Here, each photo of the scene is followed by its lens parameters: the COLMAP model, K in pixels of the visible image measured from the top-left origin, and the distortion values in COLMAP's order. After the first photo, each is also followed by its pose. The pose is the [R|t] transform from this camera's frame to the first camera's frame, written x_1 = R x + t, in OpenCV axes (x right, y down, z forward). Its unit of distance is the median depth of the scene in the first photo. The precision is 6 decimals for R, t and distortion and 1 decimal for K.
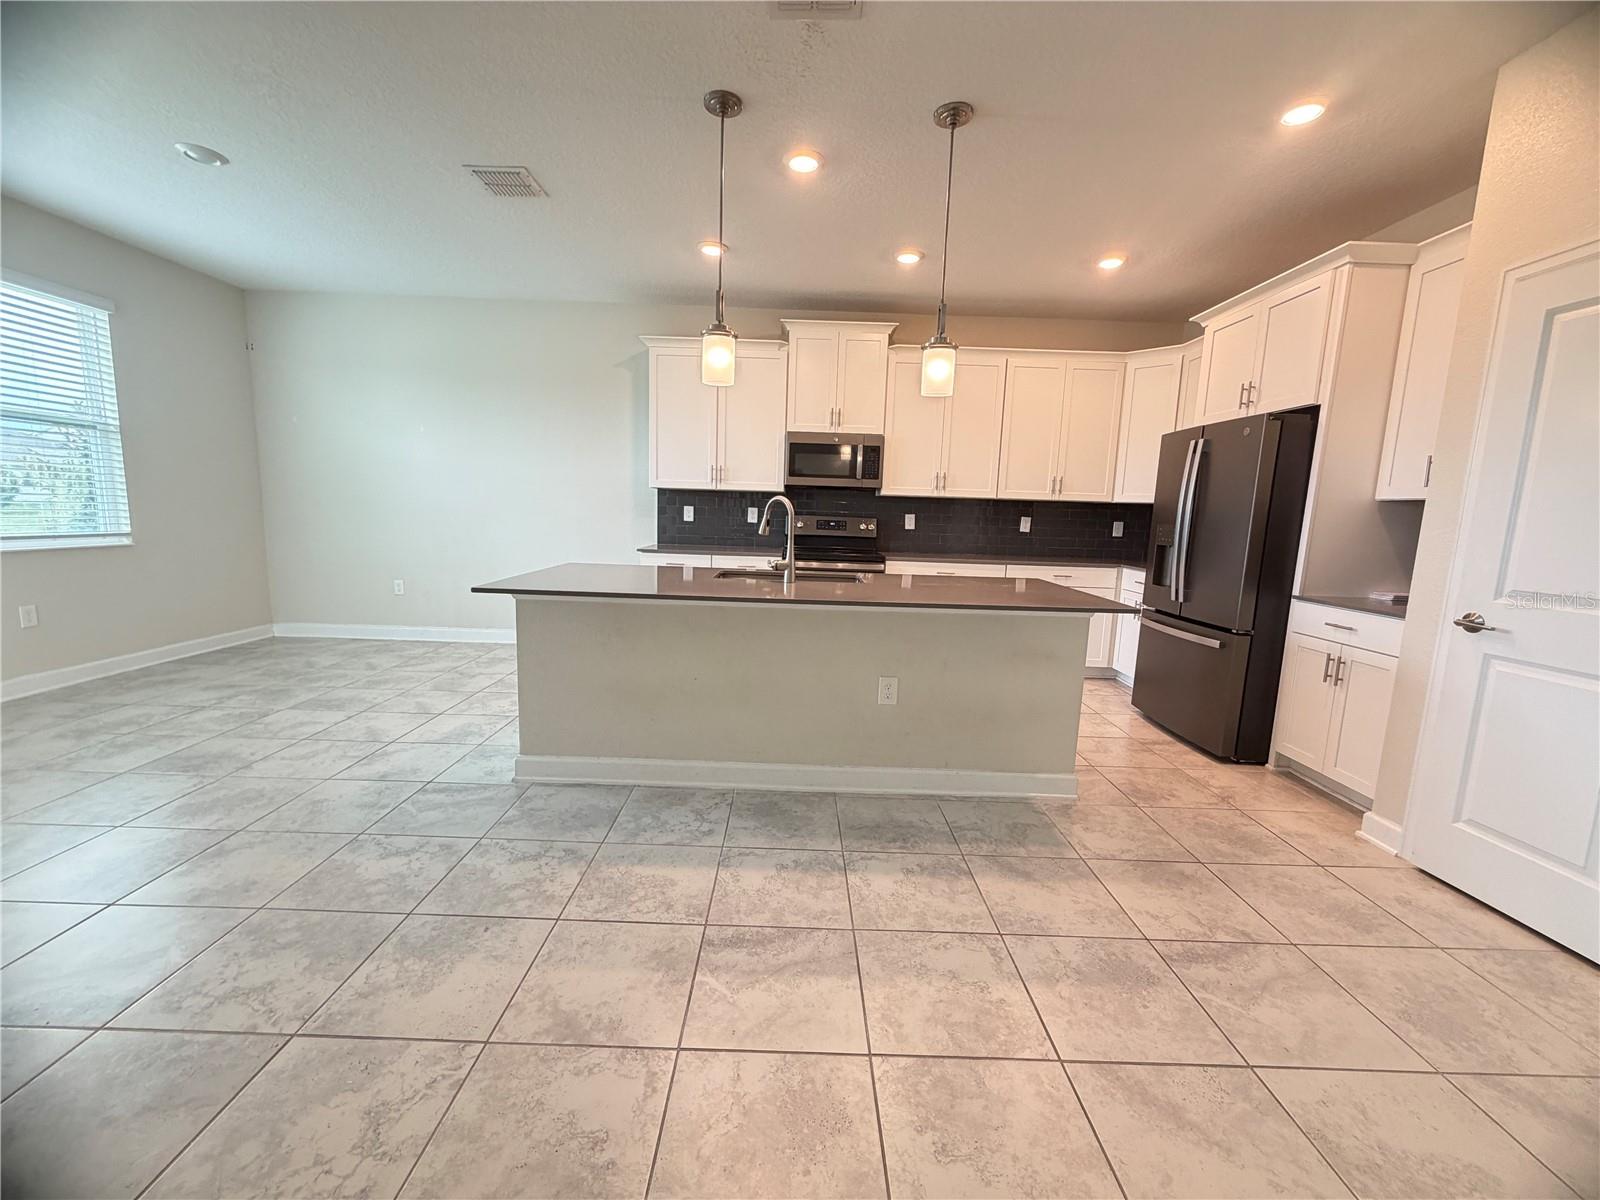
lens RADIAL K [[639.3, 0, 799.4], [0, 639.3, 588.1], [0, 0, 1]] dist [-0.000450, 0.000543]
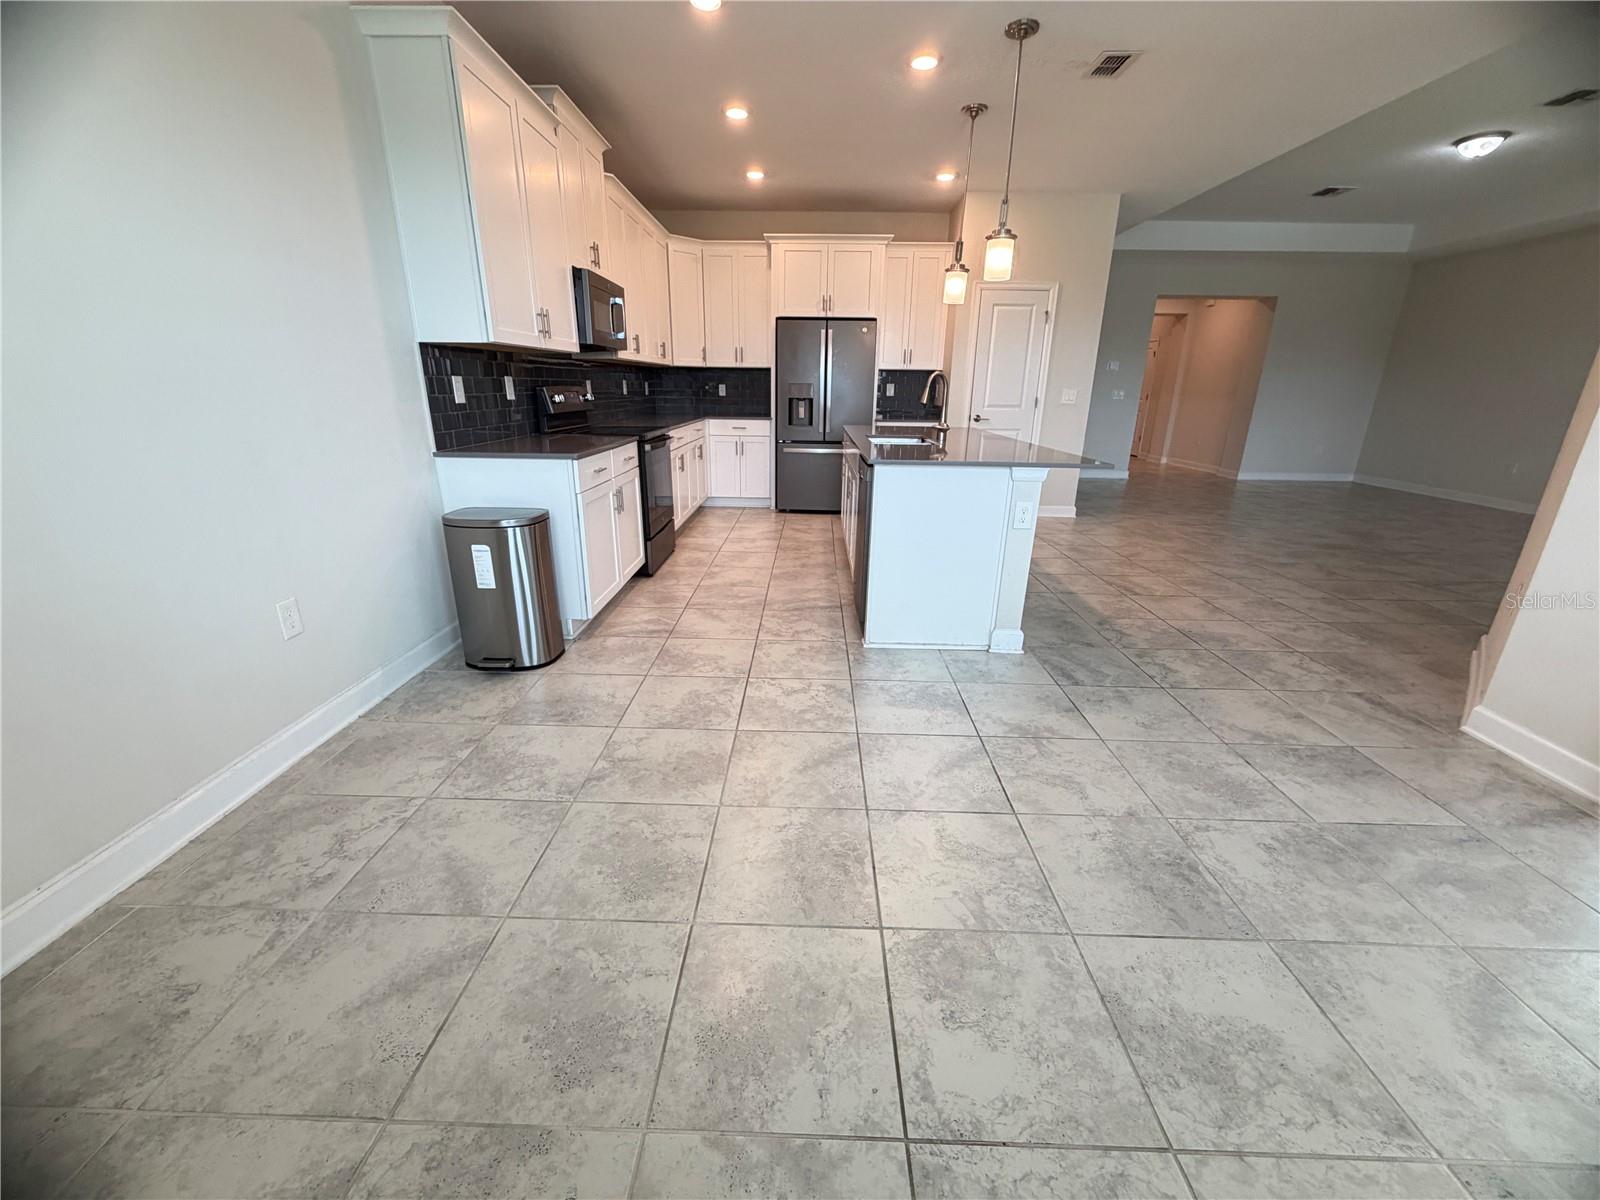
lens RADIAL K [[639.3, 0, 801.5], [0, 639.3, 609.9], [0, 0, 1]] dist [-0.000450, 0.000543]
pose [[0.025424, -0.362791, 0.931524, -1.250968], [0.116200, 0.926581, 0.357695, -0.169732], [-0.992900, 0.099149, 0.065713, 1.129039]]
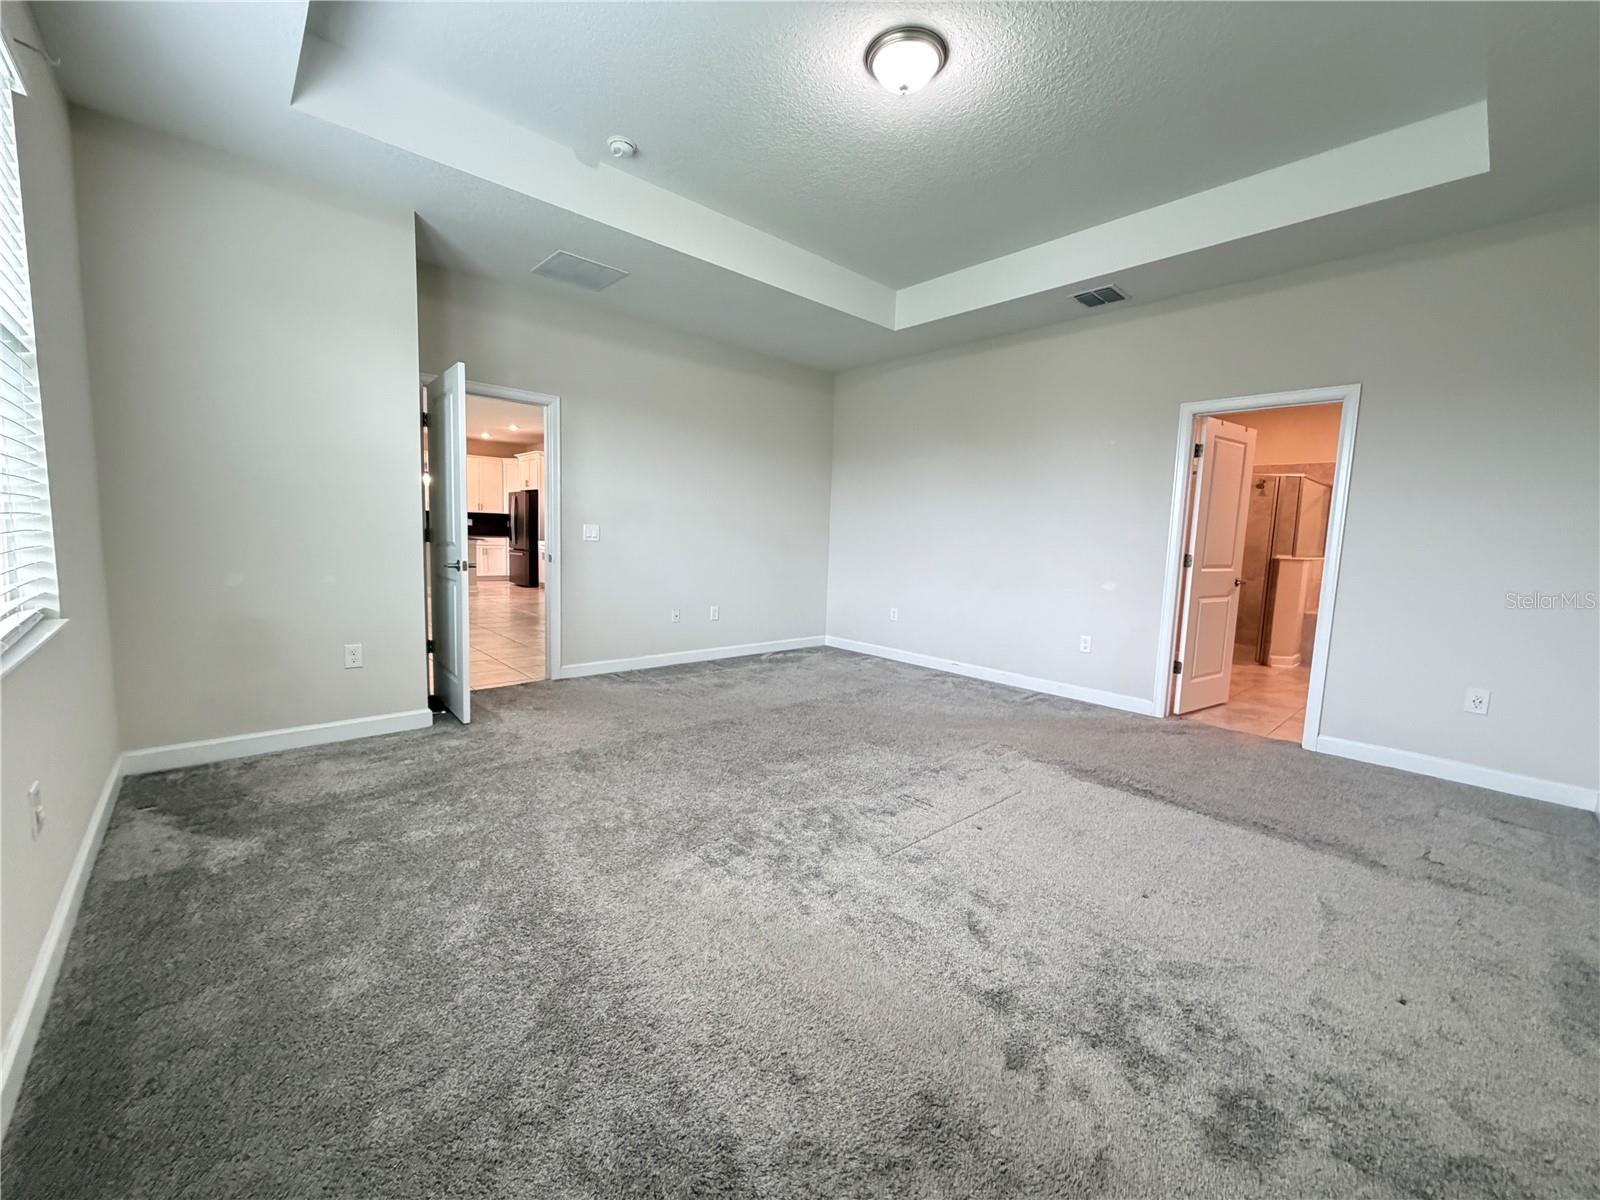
lens RADIAL K [[639.3, 0, 797.6], [0, 639.3, 599.8], [0, 0, 1]] dist [-0.000450, 0.000543]
pose [[0.743842, -0.079385, 0.663624, -0.664788], [0.077739, 0.996458, 0.032063, 0.393602], [-0.663819, 0.027740, 0.747378, -3.035836]]
